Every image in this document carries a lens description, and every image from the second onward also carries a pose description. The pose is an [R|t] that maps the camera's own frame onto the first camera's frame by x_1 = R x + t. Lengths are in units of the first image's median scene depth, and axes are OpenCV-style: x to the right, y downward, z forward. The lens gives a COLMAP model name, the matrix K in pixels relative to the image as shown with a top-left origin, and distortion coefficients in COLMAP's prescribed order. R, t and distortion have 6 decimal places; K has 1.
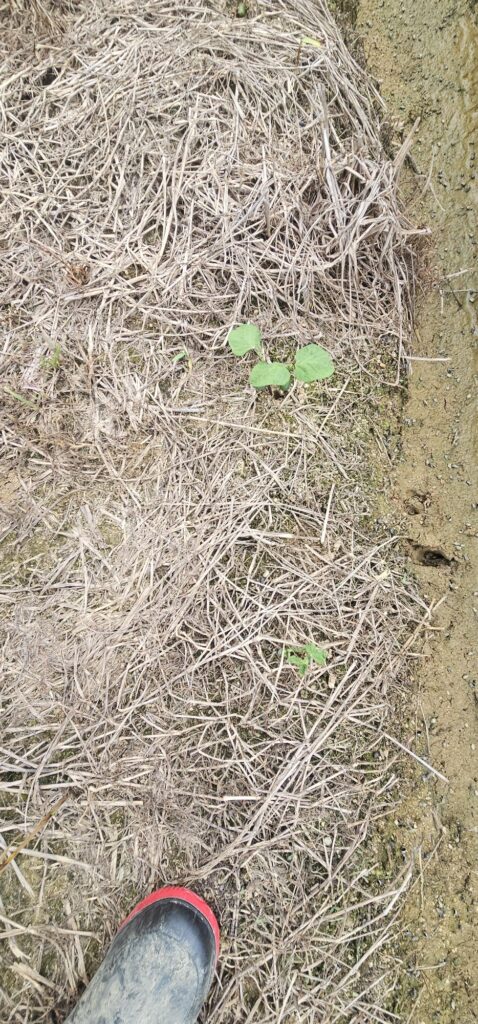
lens RADIAL K [[424.3, 0, 239.0], [0, 424.3, 512.0], [0, 0, 1]] dist [-0.014668, -0.000065]
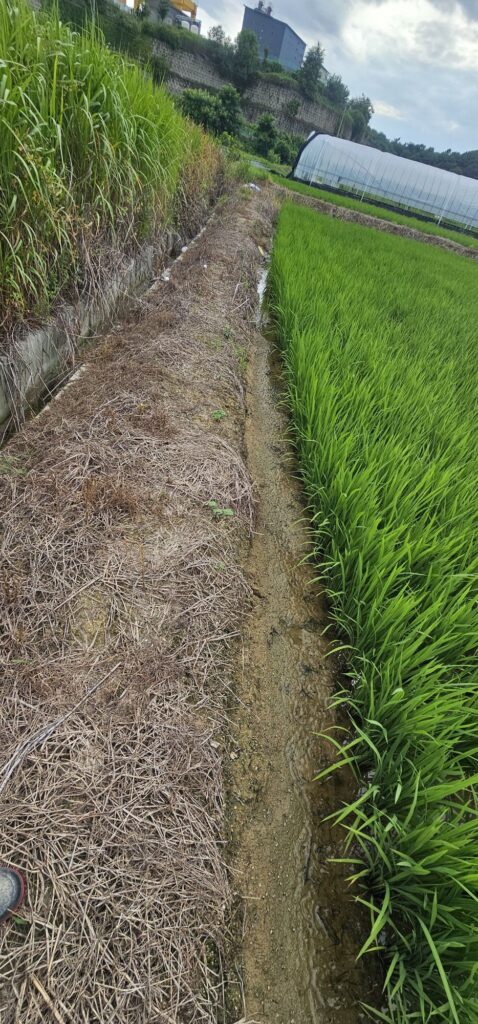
lens RADIAL K [[424.3, 0, 239.0], [0, 424.3, 512.0], [0, 0, 1]] dist [-0.014668, -0.000065]
pose [[0.940995, 0.281461, 0.187904, -0.436016], [-0.085301, 0.734574, -0.673145, 2.099486], [-0.327493, 0.617398, 0.715240, -1.704669]]
